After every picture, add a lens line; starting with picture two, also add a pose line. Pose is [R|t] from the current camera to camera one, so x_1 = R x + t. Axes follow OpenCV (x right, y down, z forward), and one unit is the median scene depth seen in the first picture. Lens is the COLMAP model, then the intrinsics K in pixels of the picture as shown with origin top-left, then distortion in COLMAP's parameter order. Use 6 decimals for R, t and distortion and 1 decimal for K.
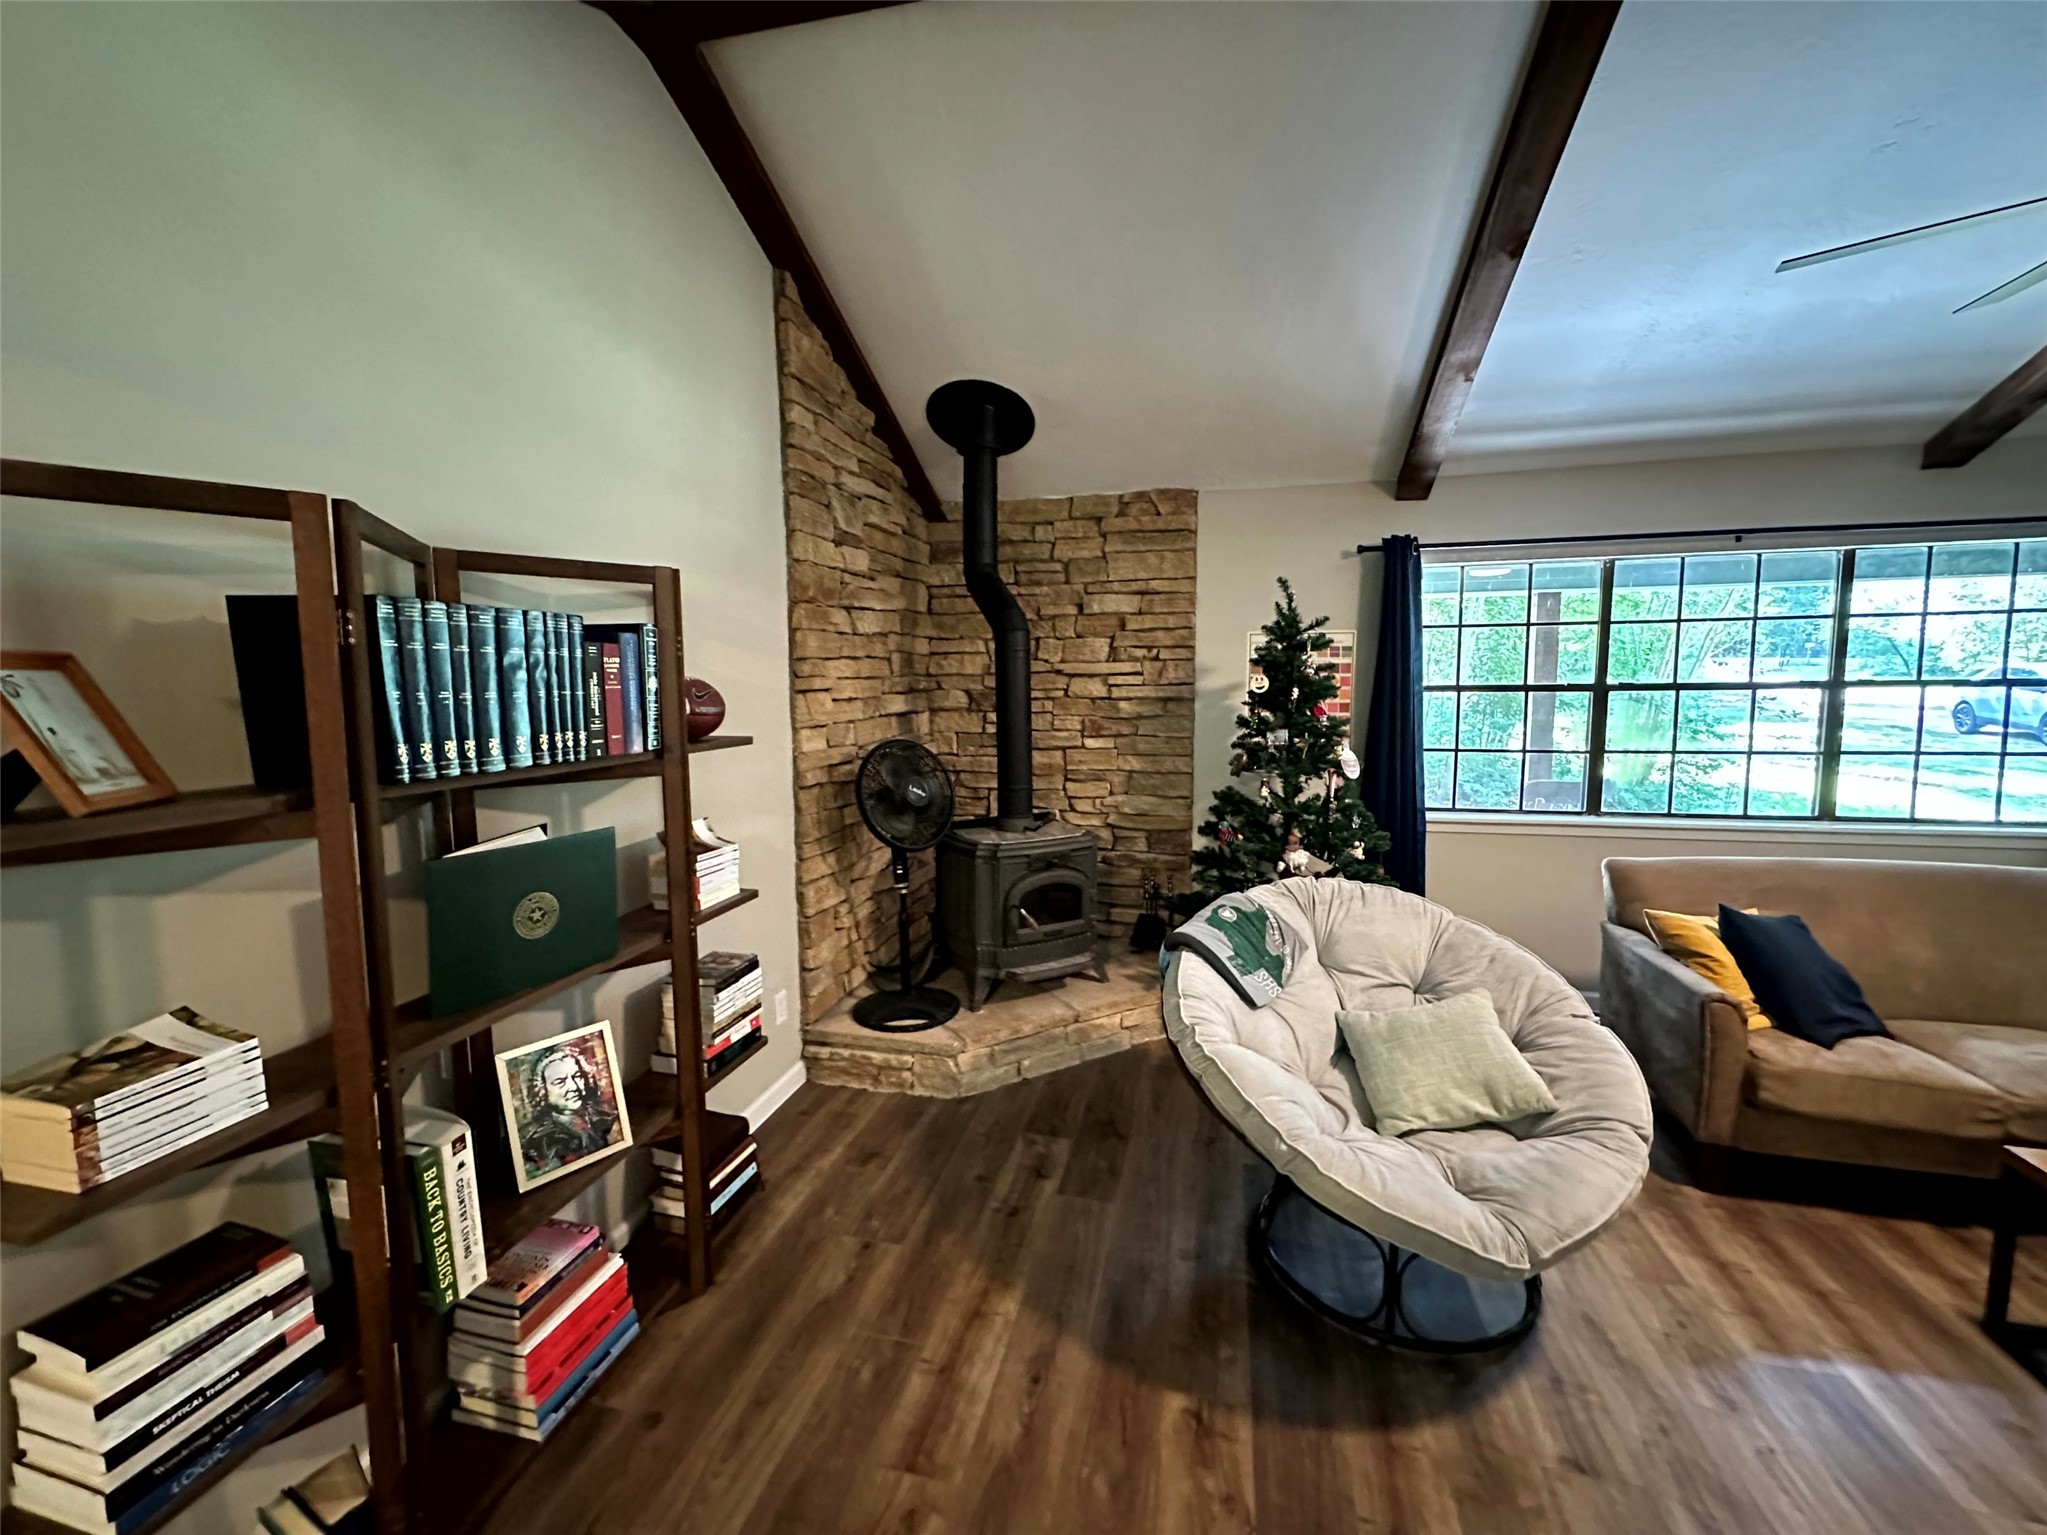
lens RADIAL K [[818.5, 0, 1021.8], [0, 818.5, 765.1], [0, 0, 1]] dist [-0.001252, 0.000194]
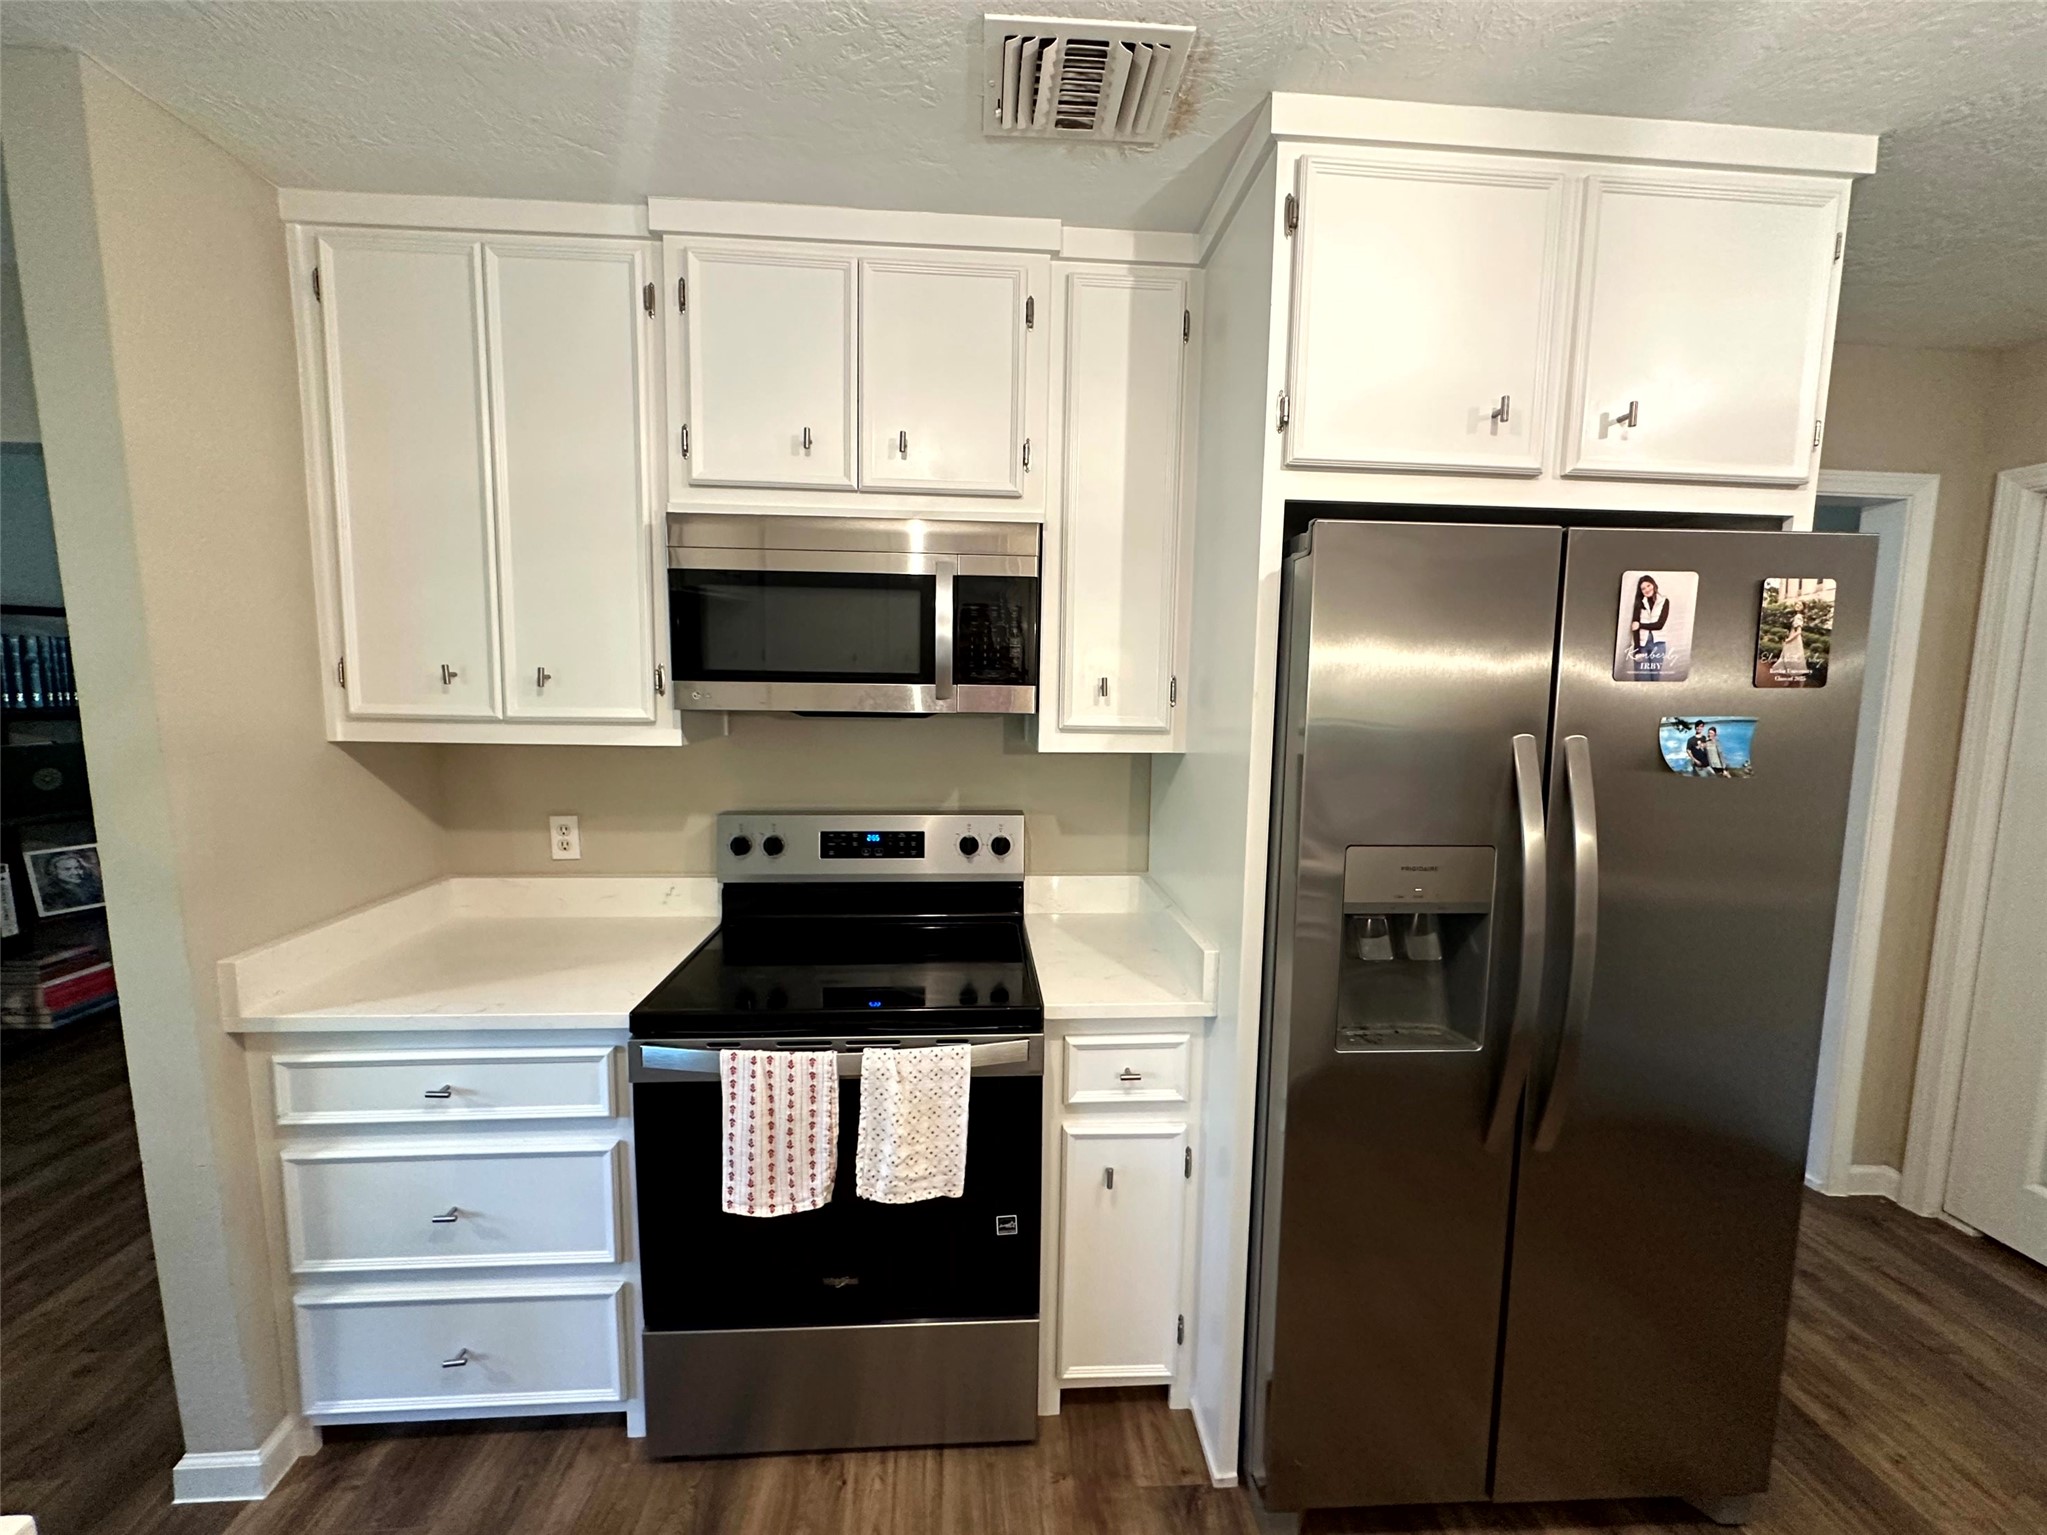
lens RADIAL K [[818.5, 0, 1024.4], [0, 818.5, 767.9], [0, 0, 1]] dist [-0.001252, 0.000194]
pose [[0.954032, -0.005875, 0.299648, 1.065240], [0.004528, 0.999976, 0.005188, 0.140719], [-0.299672, -0.003593, 0.954036, -1.596453]]
